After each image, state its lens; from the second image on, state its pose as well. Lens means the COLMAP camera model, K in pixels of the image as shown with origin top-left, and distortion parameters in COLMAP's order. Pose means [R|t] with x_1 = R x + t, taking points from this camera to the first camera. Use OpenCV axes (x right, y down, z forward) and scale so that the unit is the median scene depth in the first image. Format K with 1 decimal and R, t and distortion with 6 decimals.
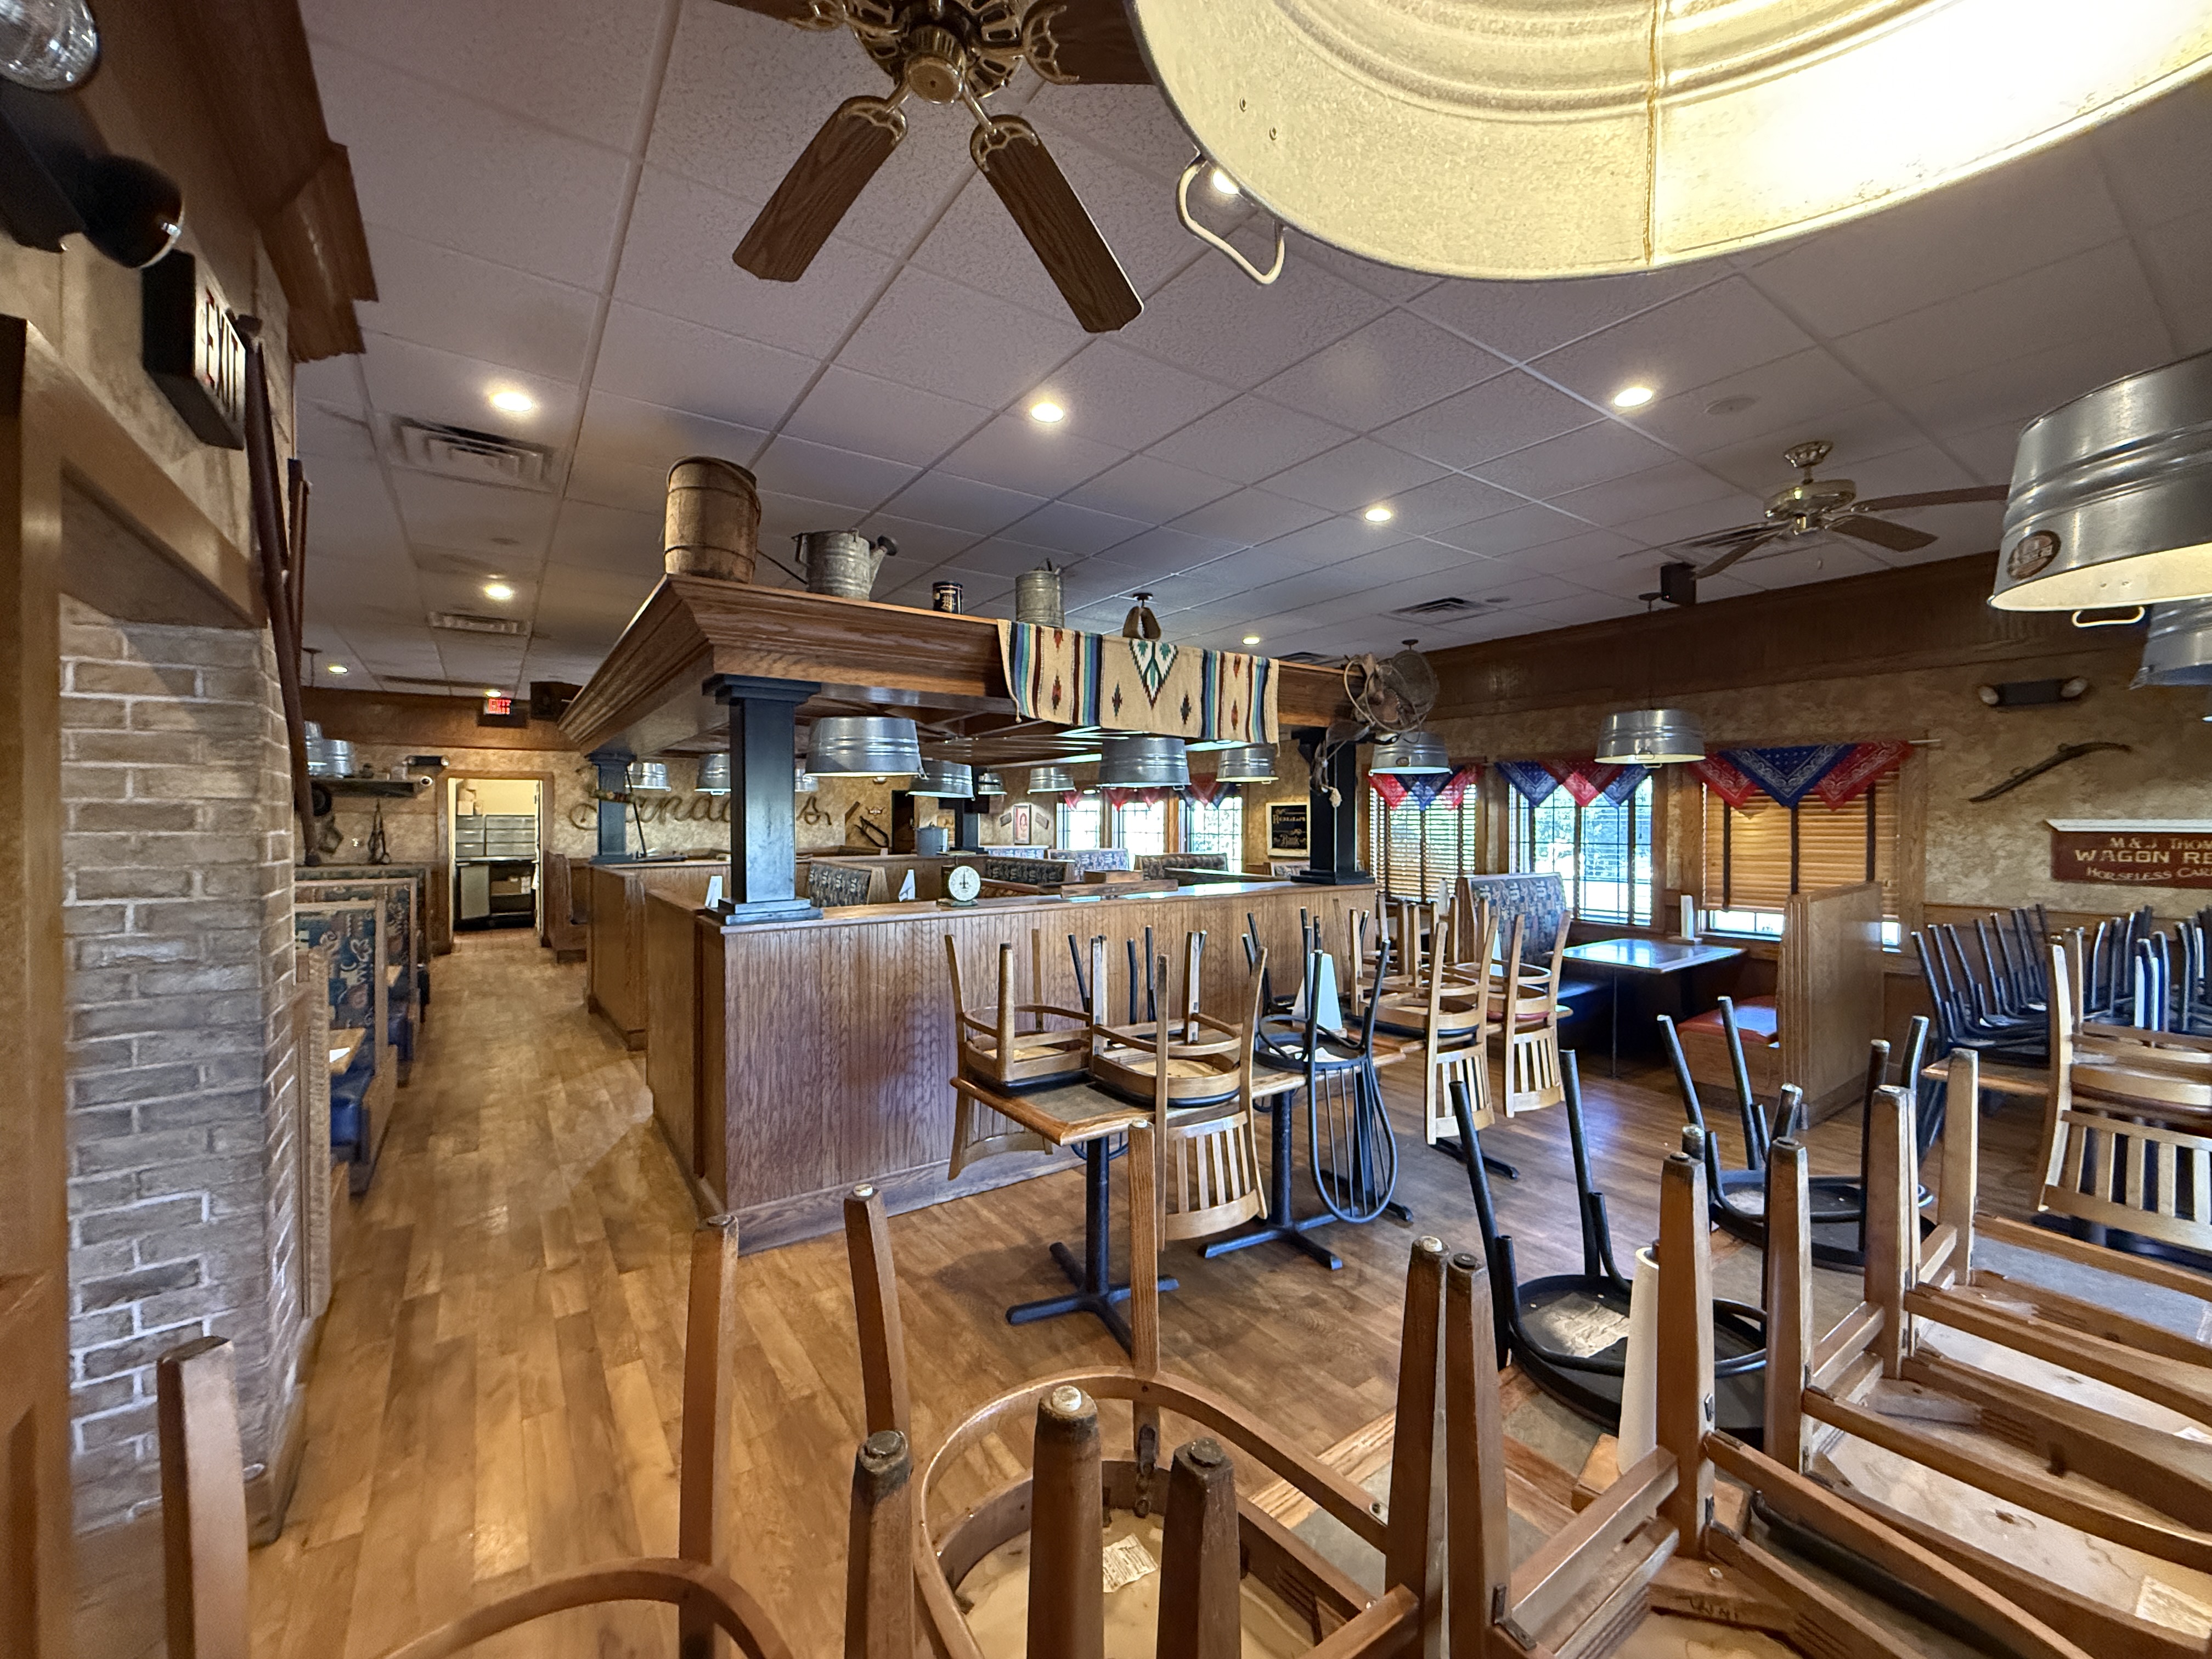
lens RADIAL K [[876.1, 0, 1095.1], [0, 876.1, 826.8], [0, 0, 1]] dist [-0.000360, -0.000571]
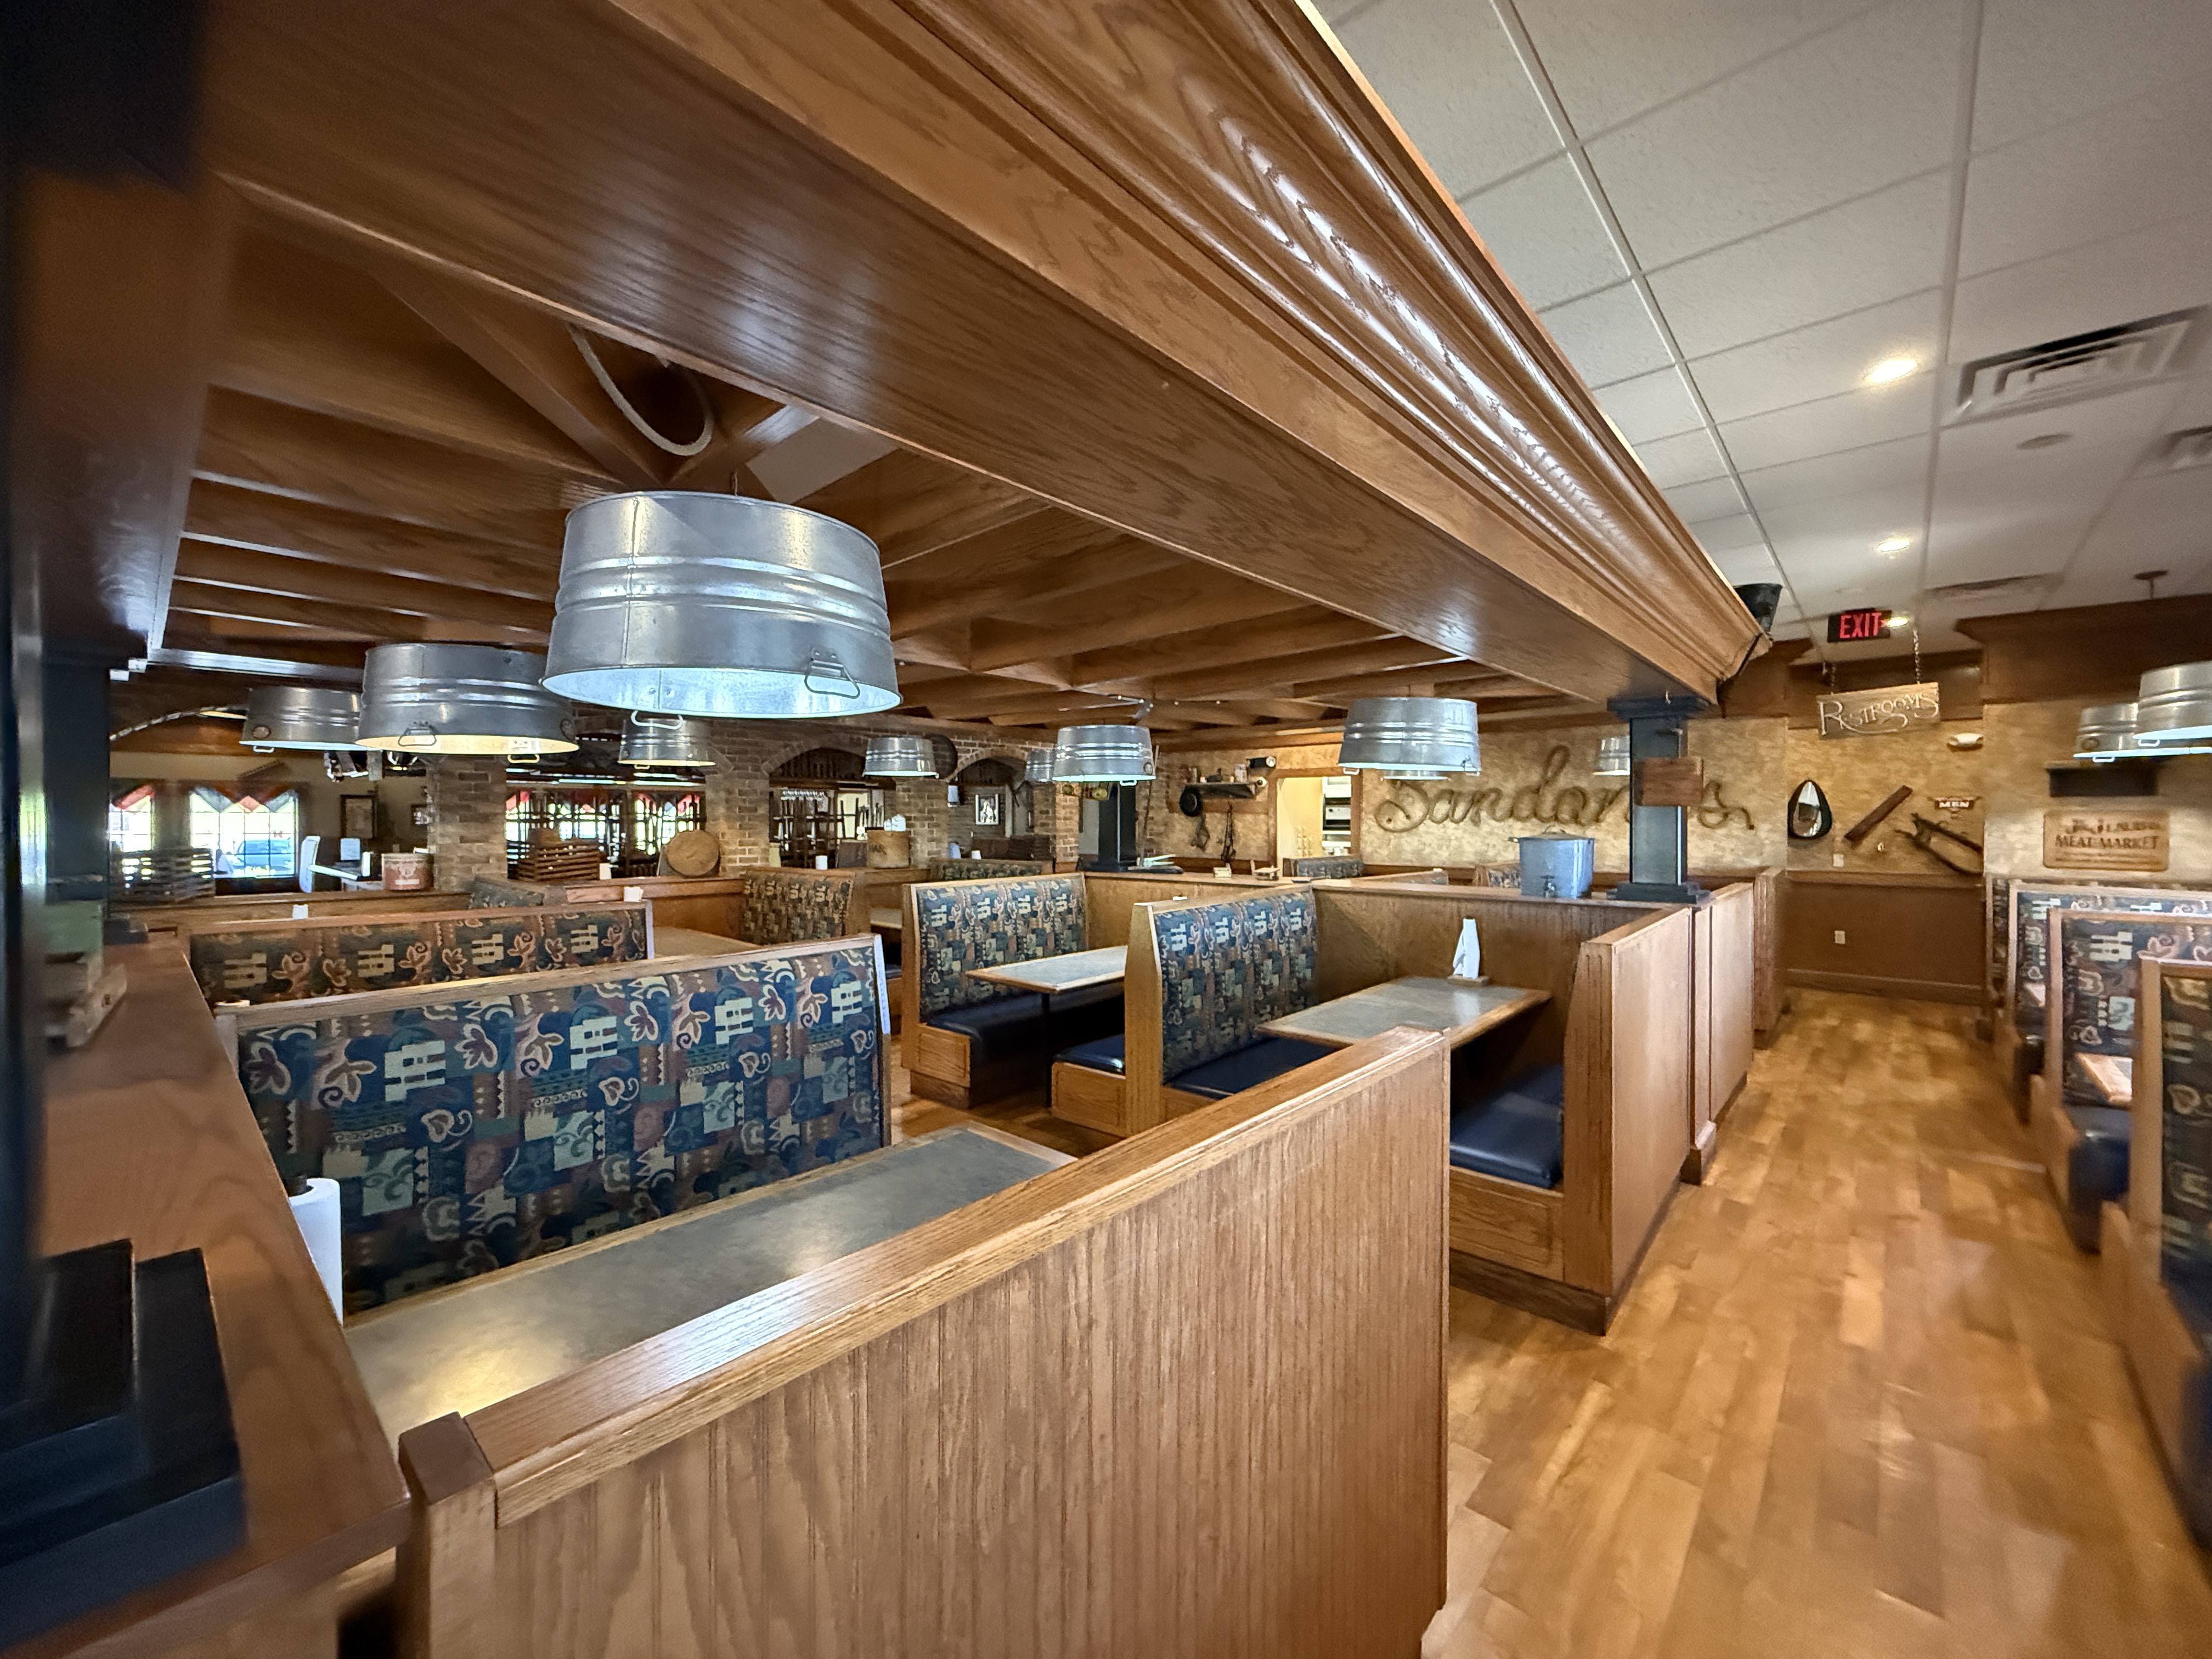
lens RADIAL K [[876.1, 0, 1101.7], [0, 876.1, 822.4], [0, 0, 1]] dist [-0.000360, -0.000571]
pose [[0.227213, 0.004966, -0.973832, 0.336451], [-0.009408, 0.999952, 0.002905, -0.010159], [0.973800, 0.008502, 0.227249, 1.002203]]
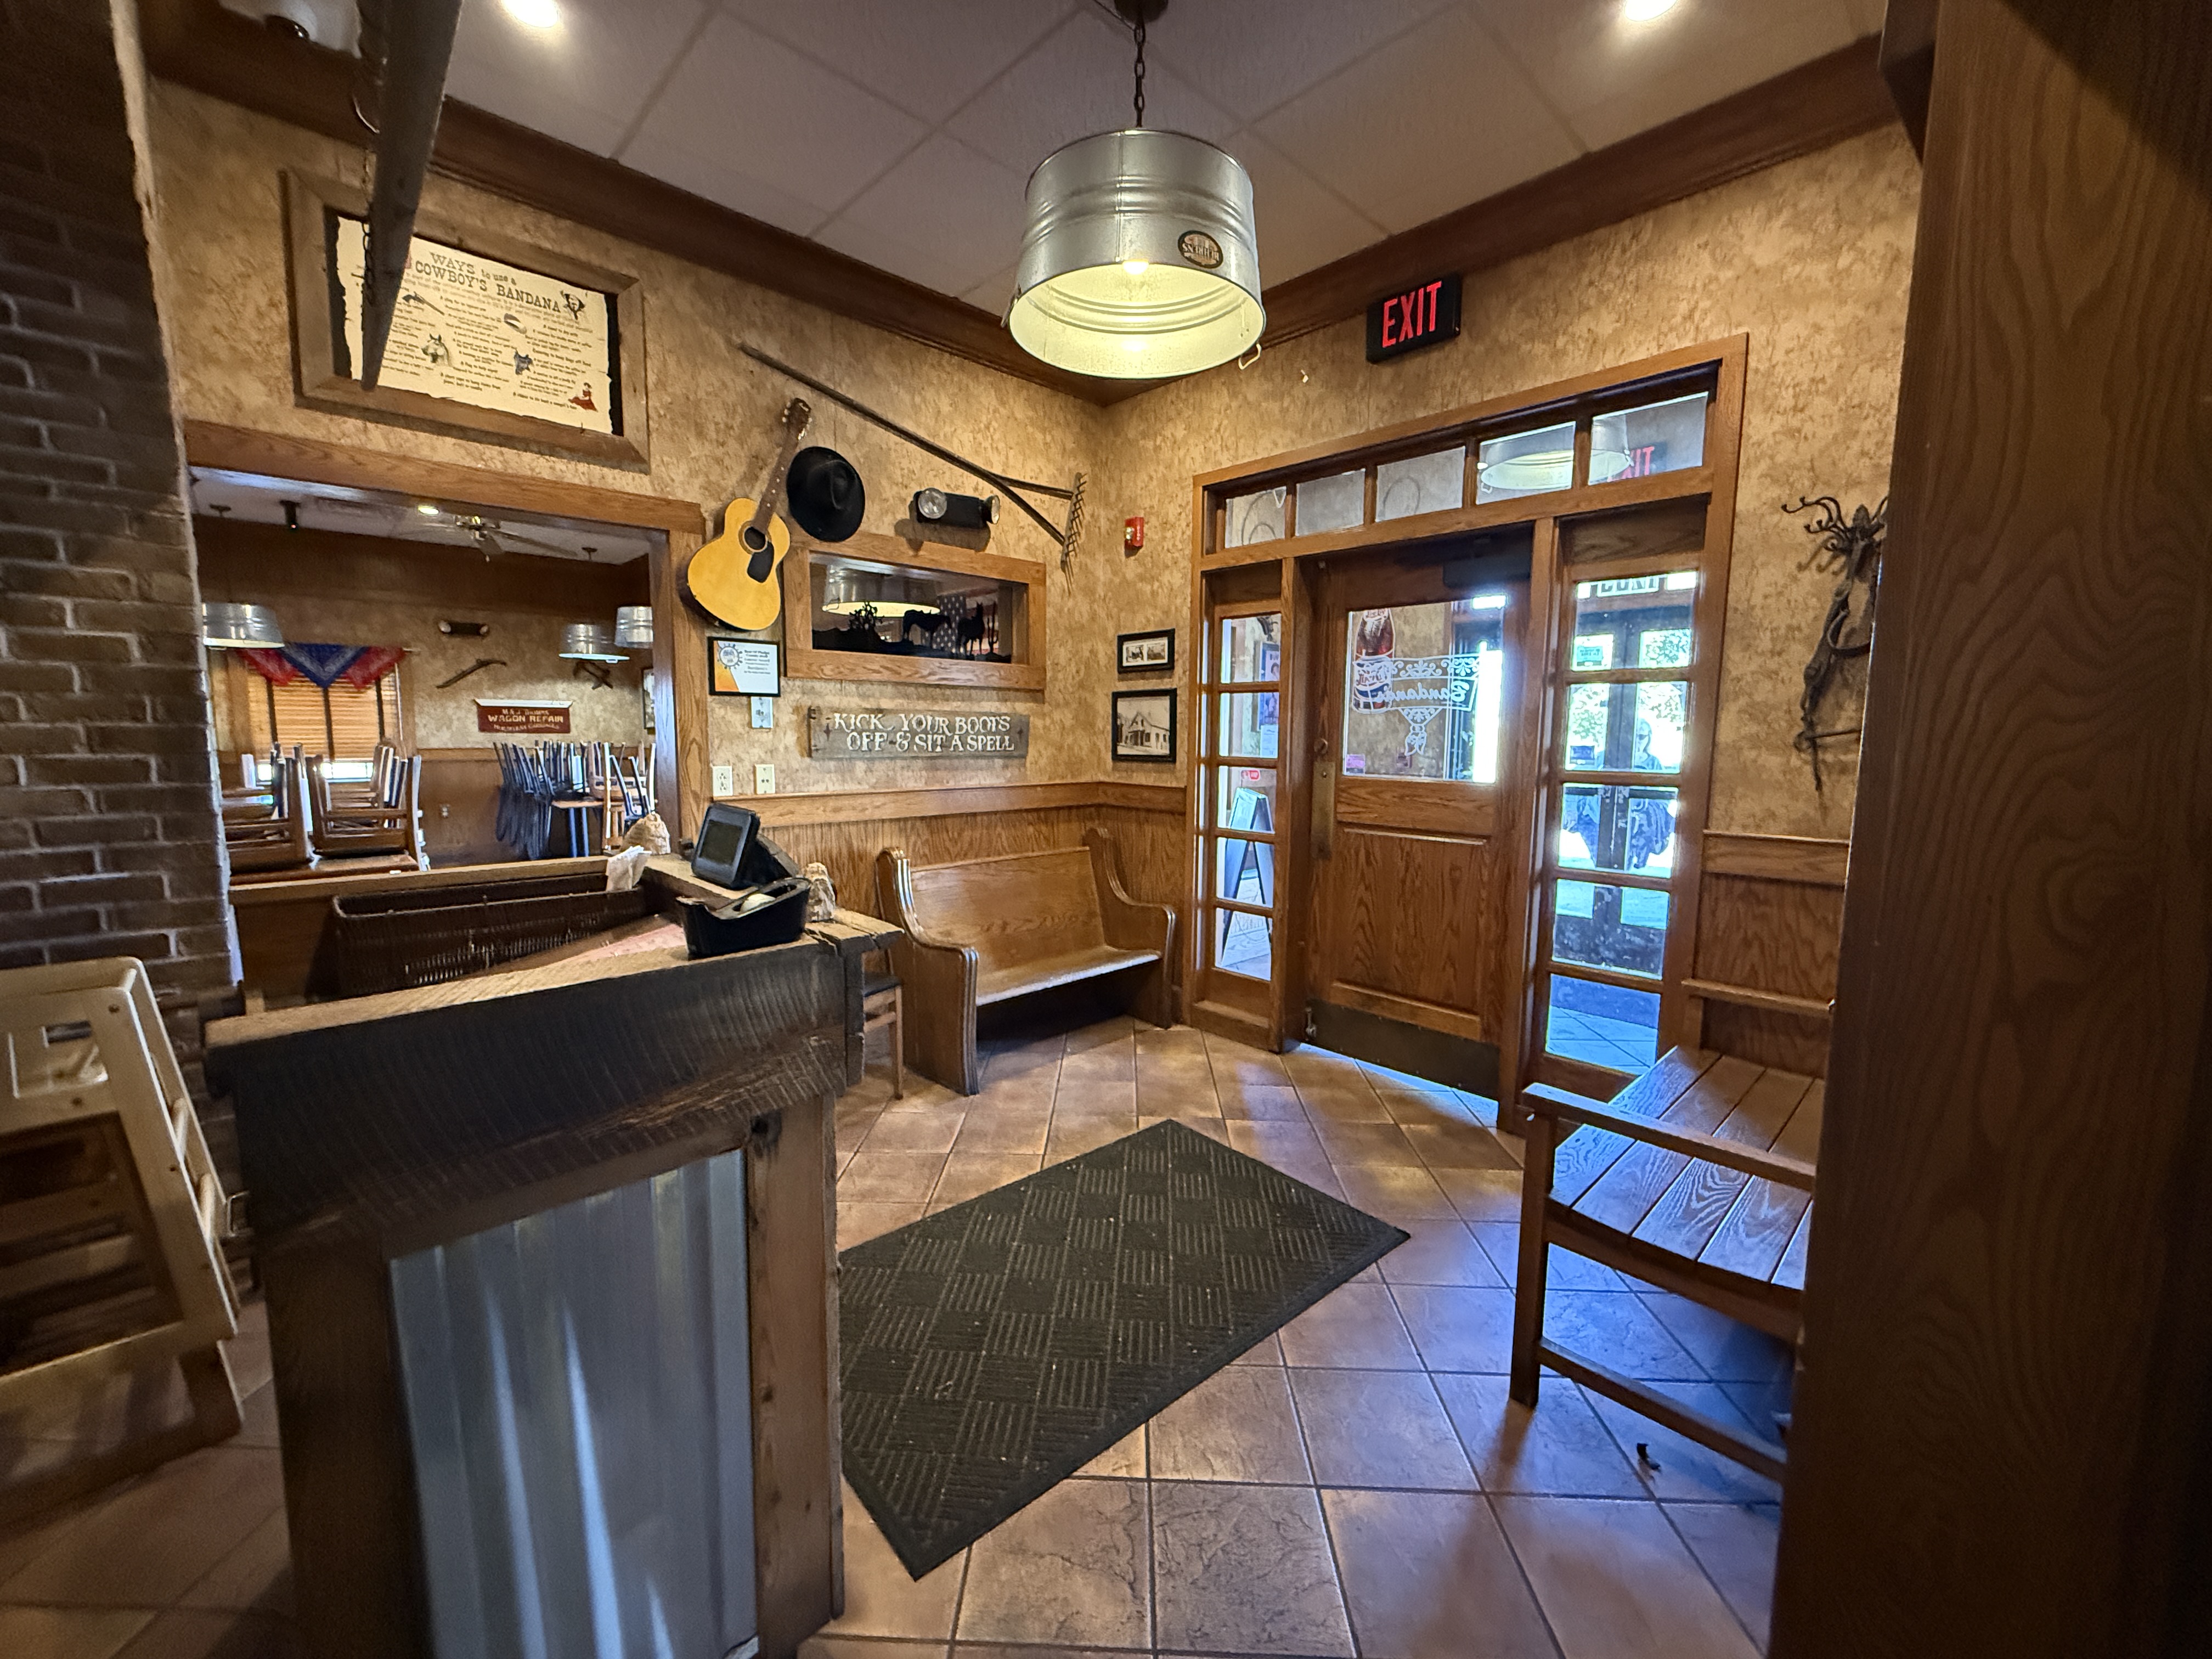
lens RADIAL K [[876.1, 0, 1099.8], [0, 876.1, 823.8], [0, 0, 1]] dist [-0.000360, -0.000571]
pose [[-0.151375, -0.110591, 0.982270, -0.761836], [0.000940, 0.993705, 0.112023, 0.037433], [-0.988476, 0.017881, -0.150318, -0.023424]]
